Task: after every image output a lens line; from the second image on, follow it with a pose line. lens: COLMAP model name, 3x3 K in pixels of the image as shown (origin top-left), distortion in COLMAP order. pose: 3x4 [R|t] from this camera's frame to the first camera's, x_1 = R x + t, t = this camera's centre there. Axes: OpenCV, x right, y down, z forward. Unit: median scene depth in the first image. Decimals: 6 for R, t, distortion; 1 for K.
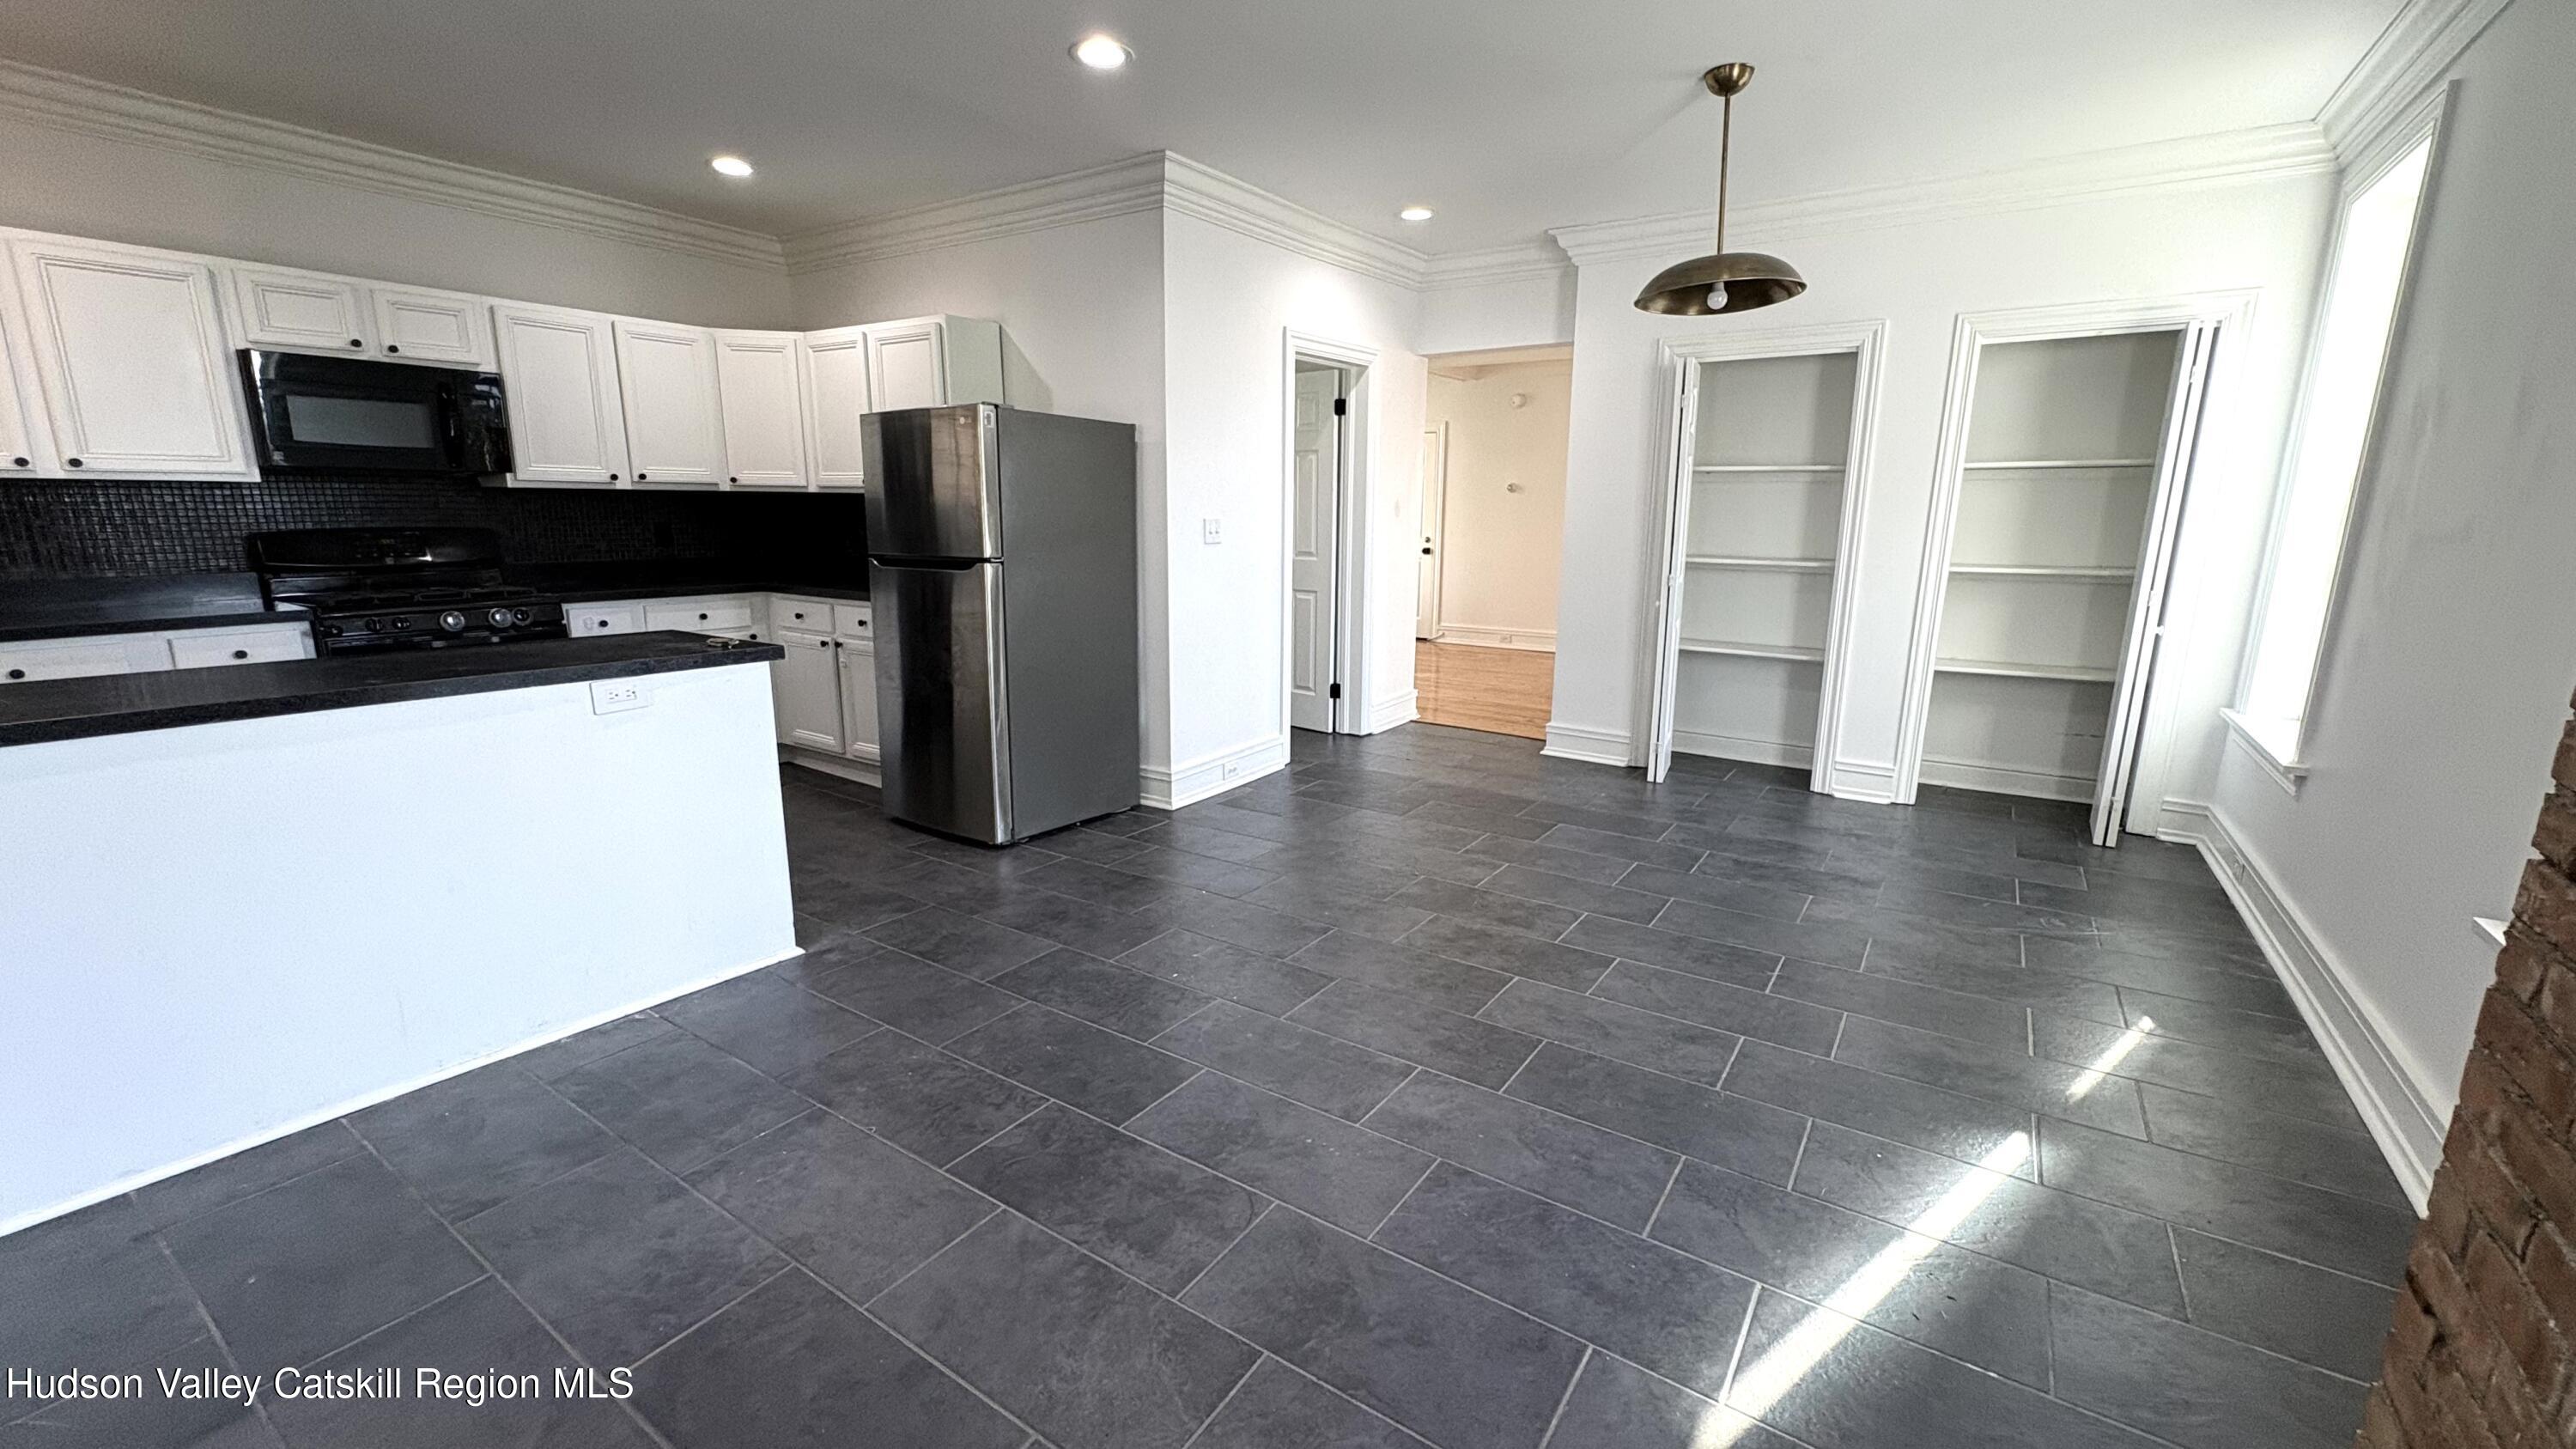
lens RADIAL K [[1028.1, 0, 1289.8], [0, 1028.1, 724.6], [0, 0, 1]] dist [-0.000780, 0.000033]
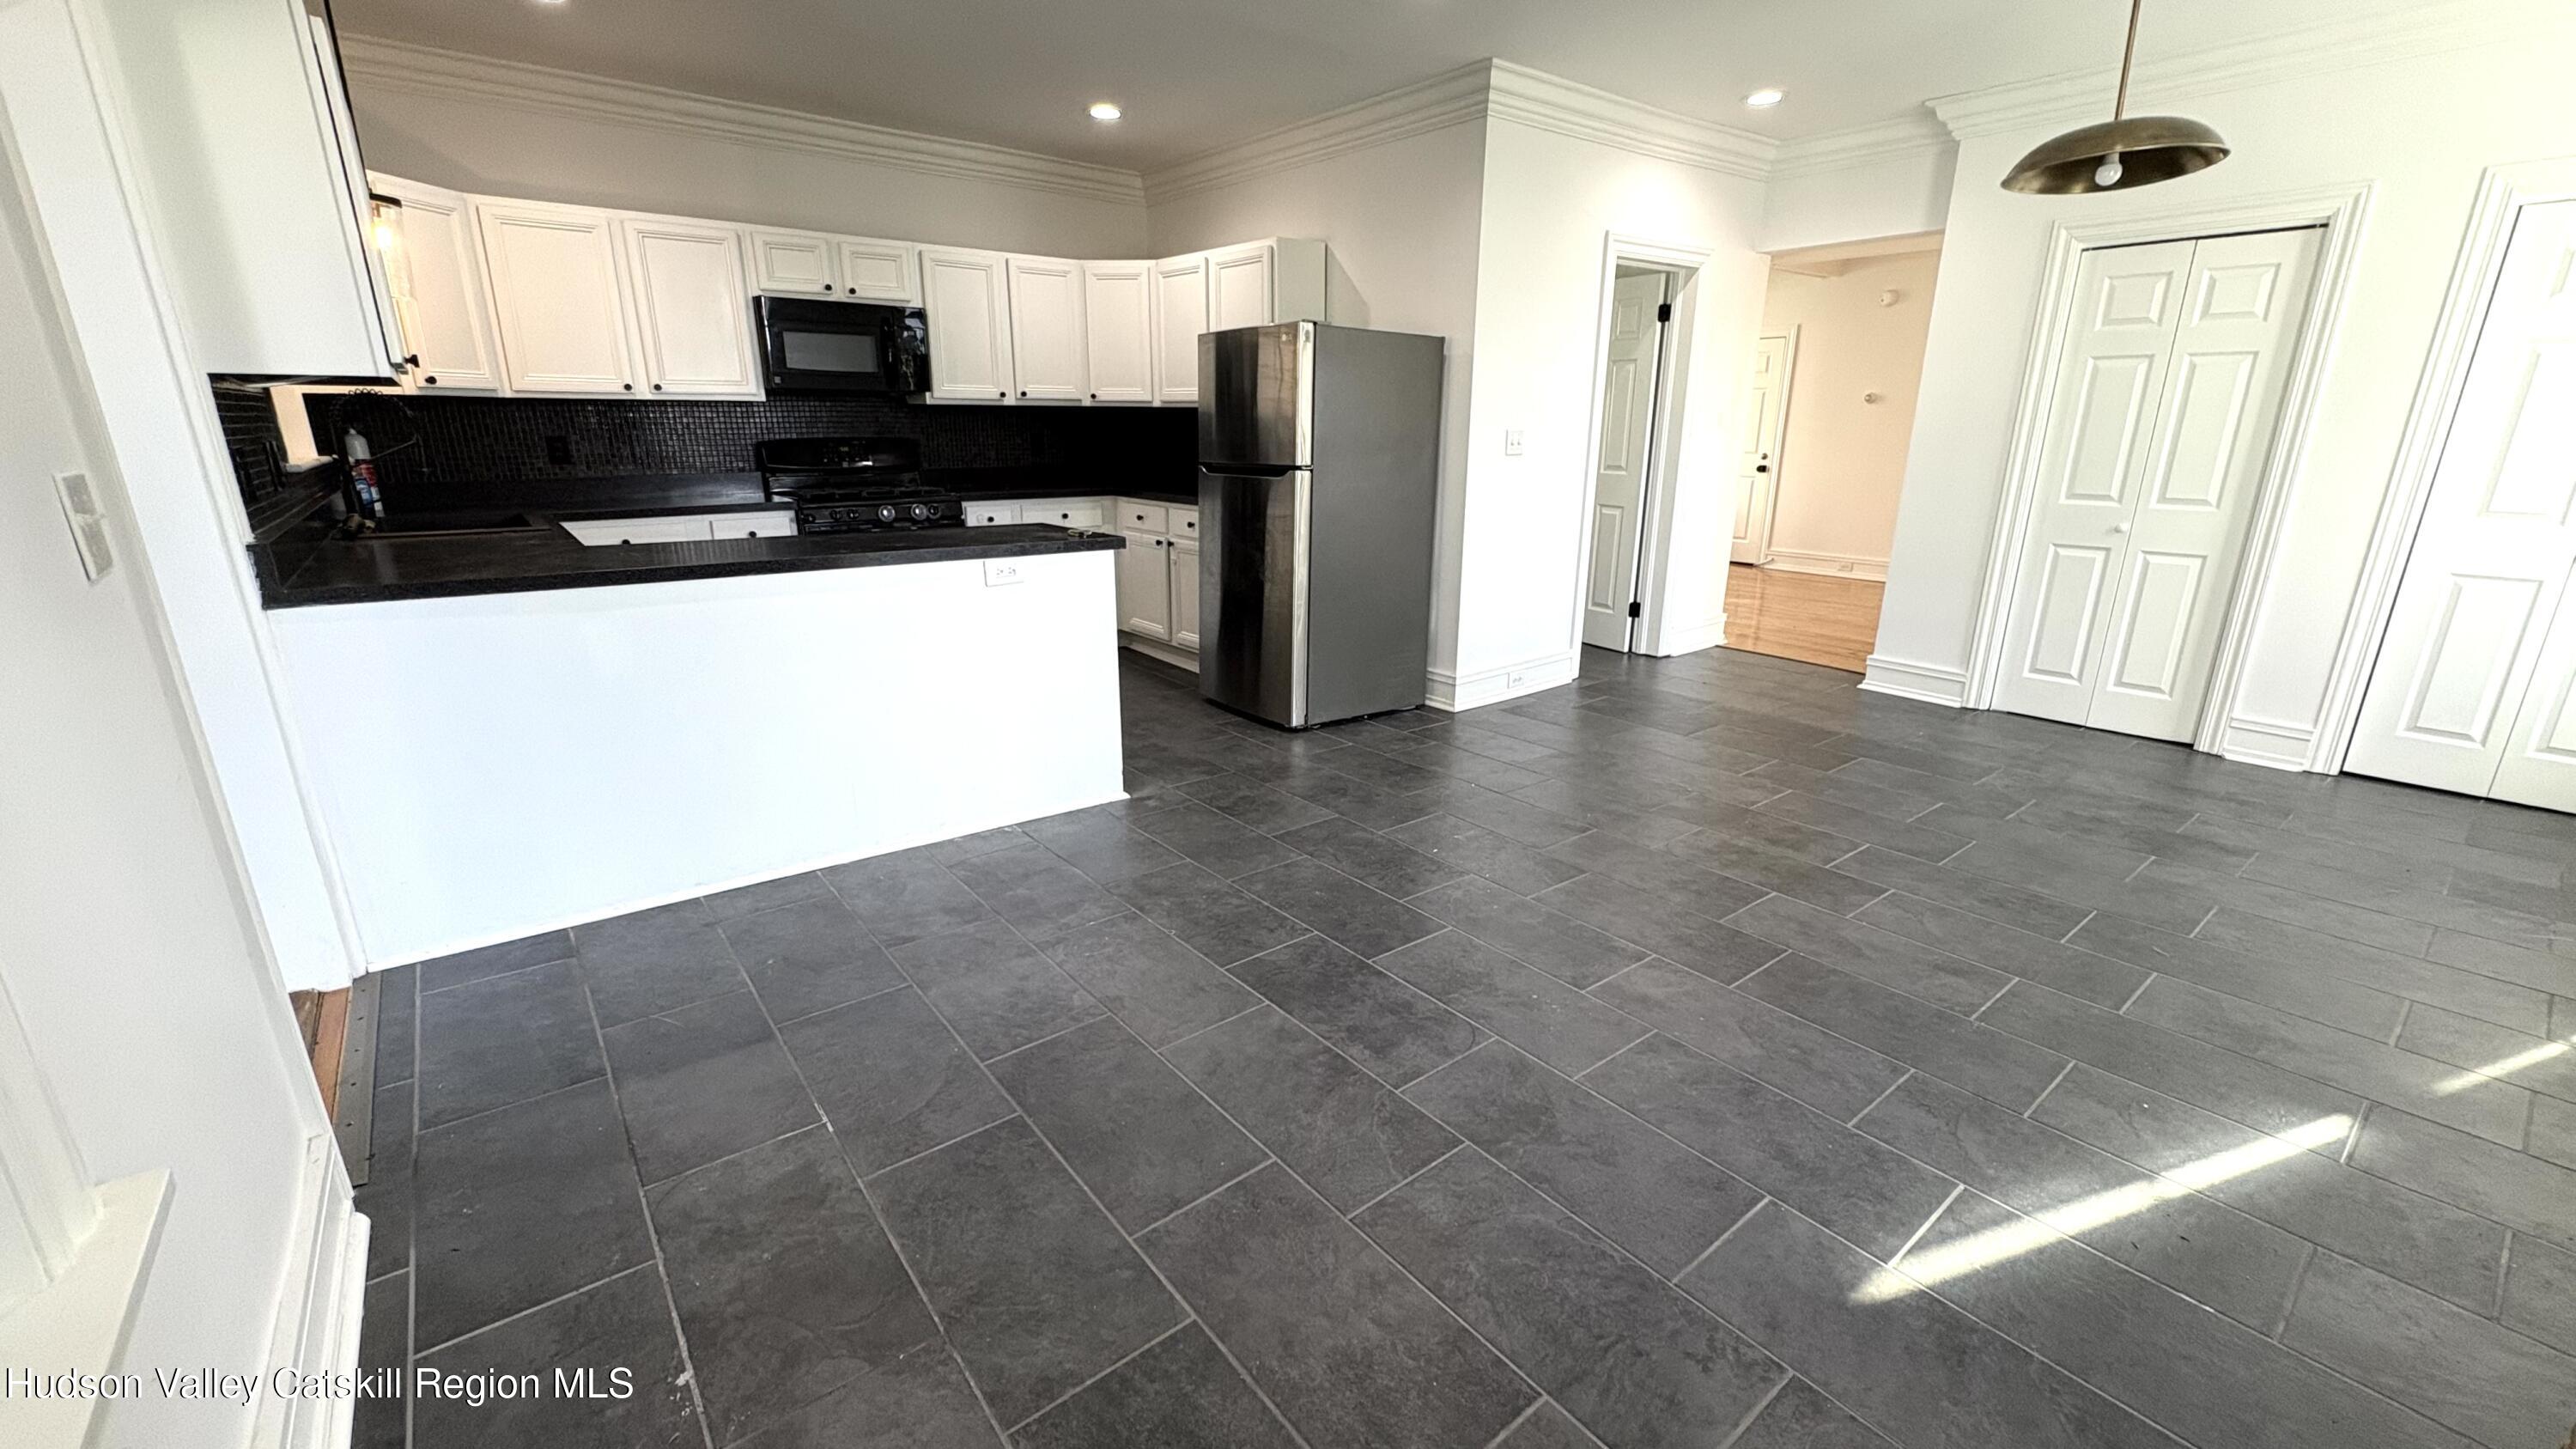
lens RADIAL K [[1028.1, 0, 1288.2], [0, 1028.1, 722.6], [0, 0, 1]] dist [-0.000780, 0.000033]
pose [[0.953570, 0.081780, -0.289855, 0.033482], [-0.059880, 0.994694, 0.083650, 0.018383], [0.295158, -0.062410, 0.953408, -0.062663]]
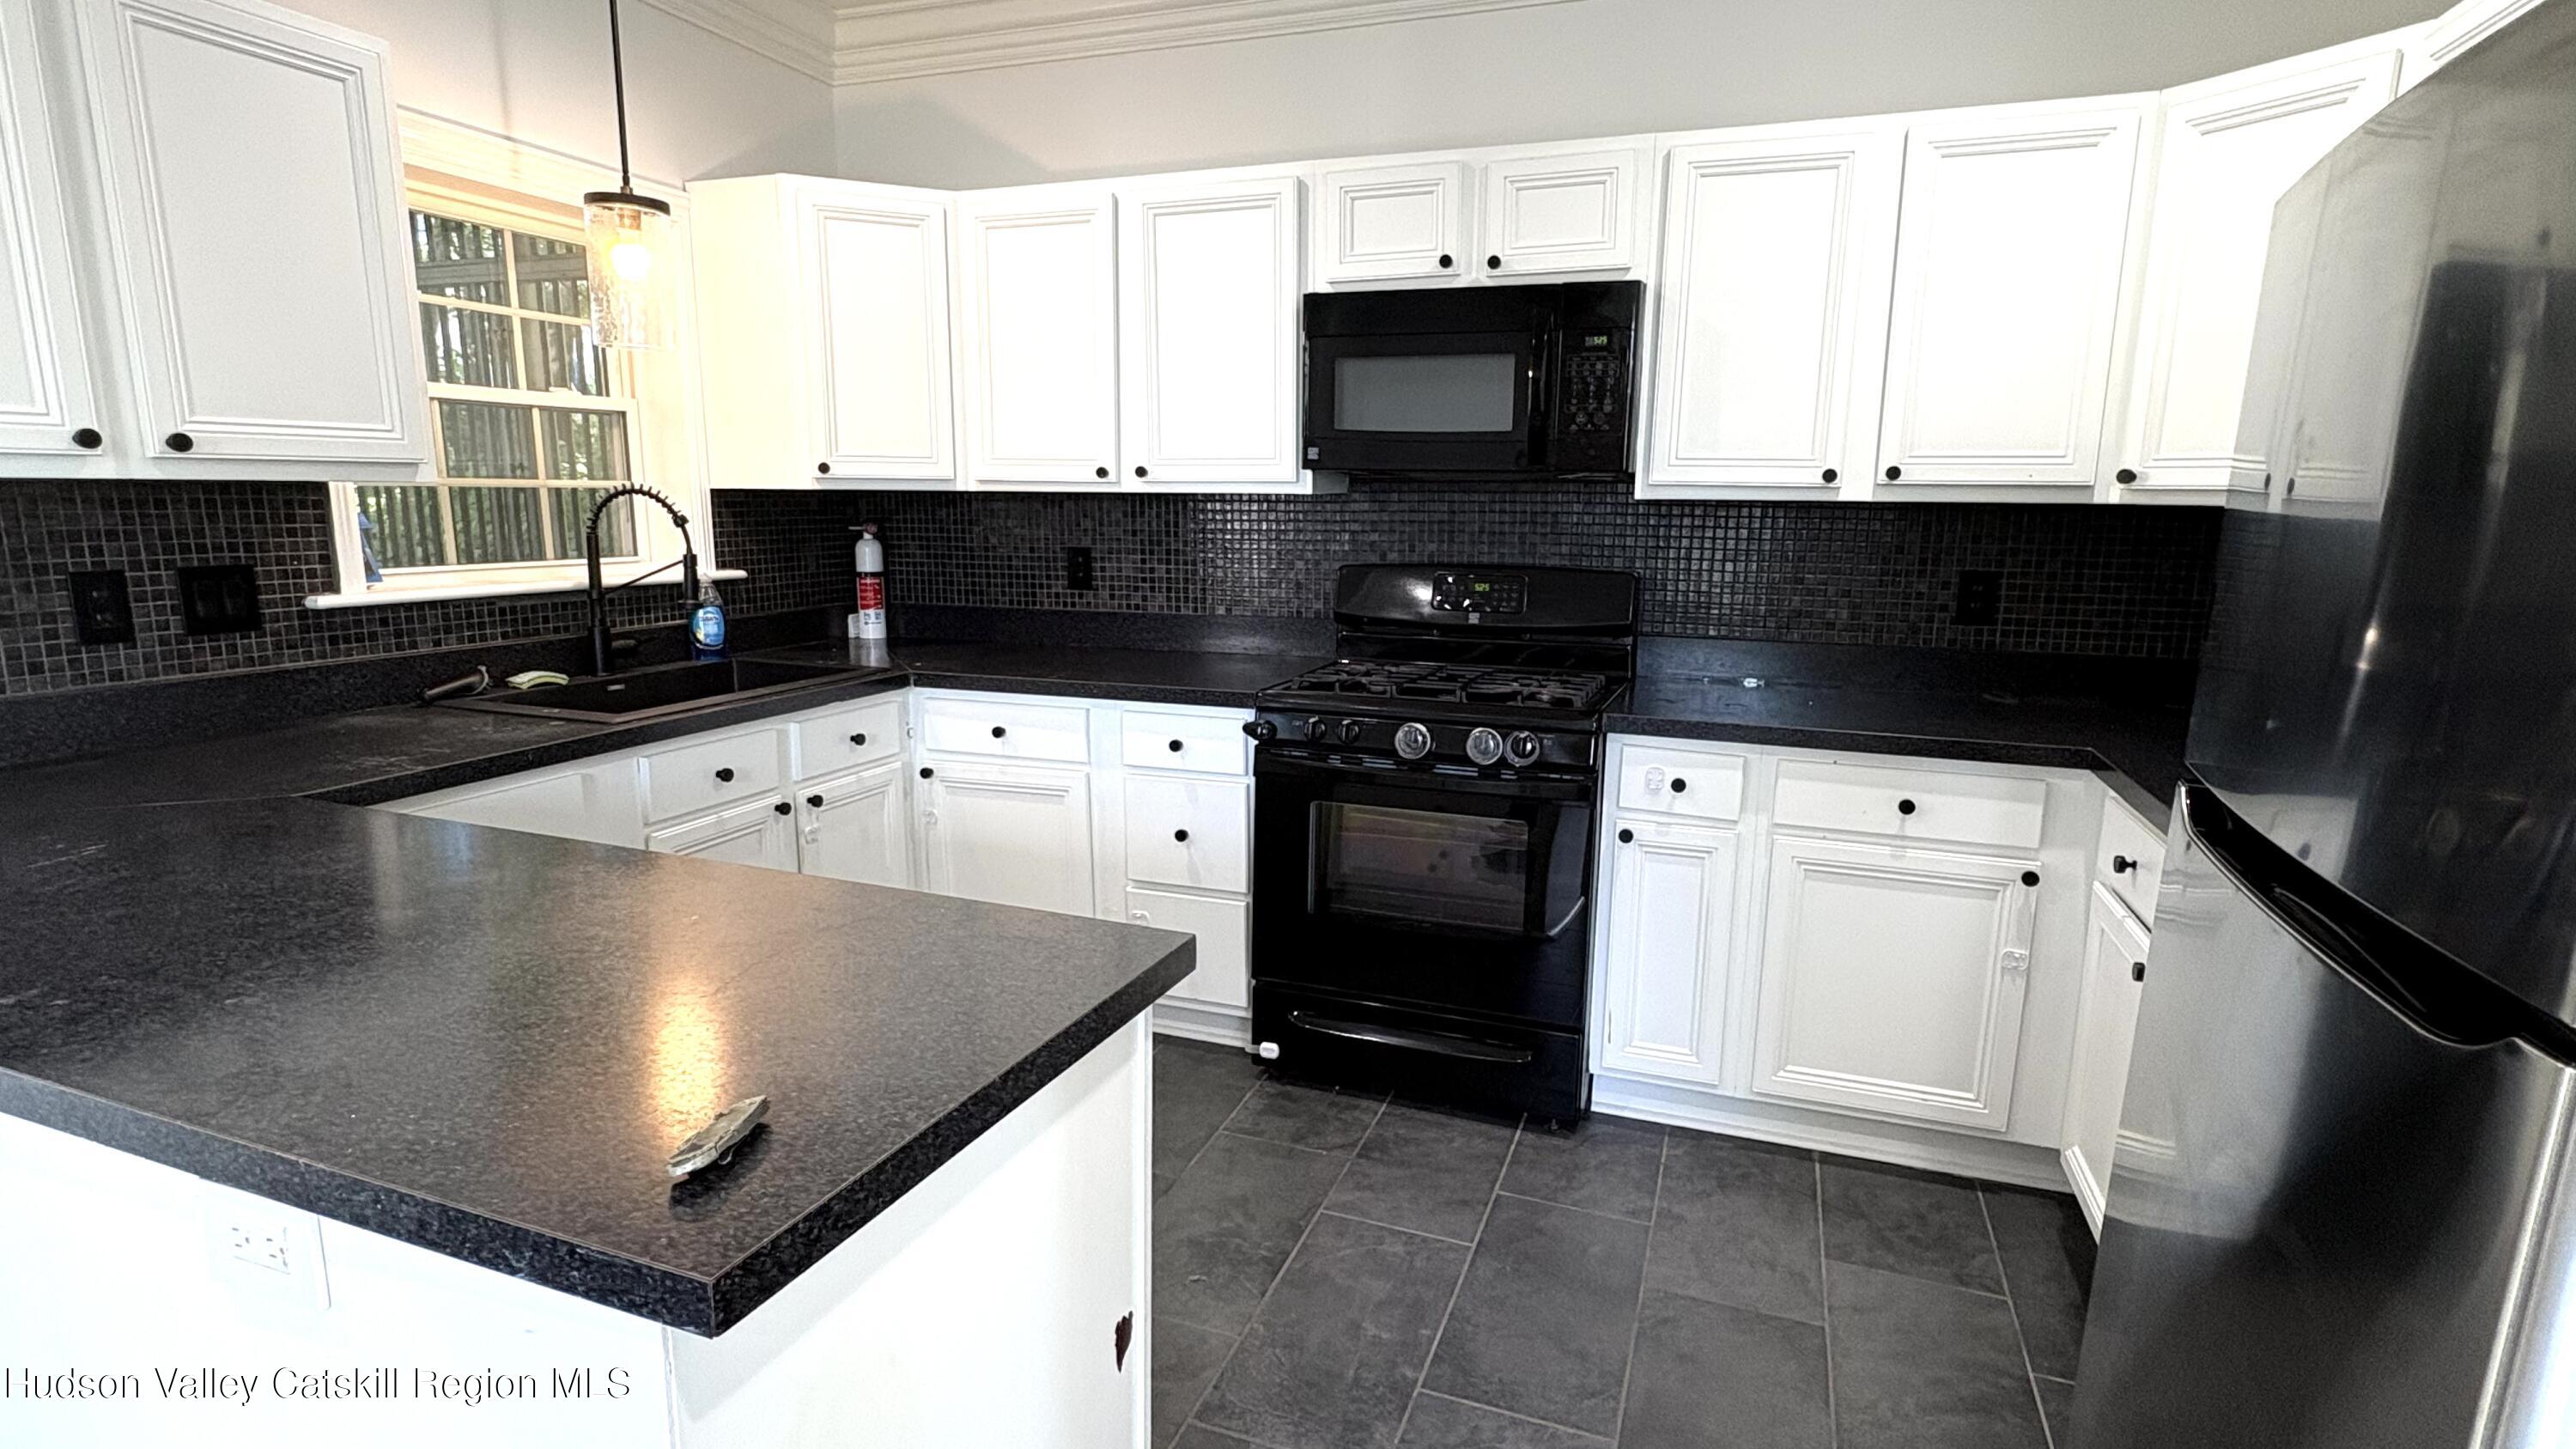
lens RADIAL K [[1245.2, 0, 1282.4], [0, 1245.2, 726.3], [0, 0, 1]] dist [-0.027832, 0.000005]
pose [[0.224770, 0.167766, -0.959861, -0.188928], [-0.210616, 0.970146, 0.120244, -0.171058], [0.951378, 0.175135, 0.253393, 0.754594]]
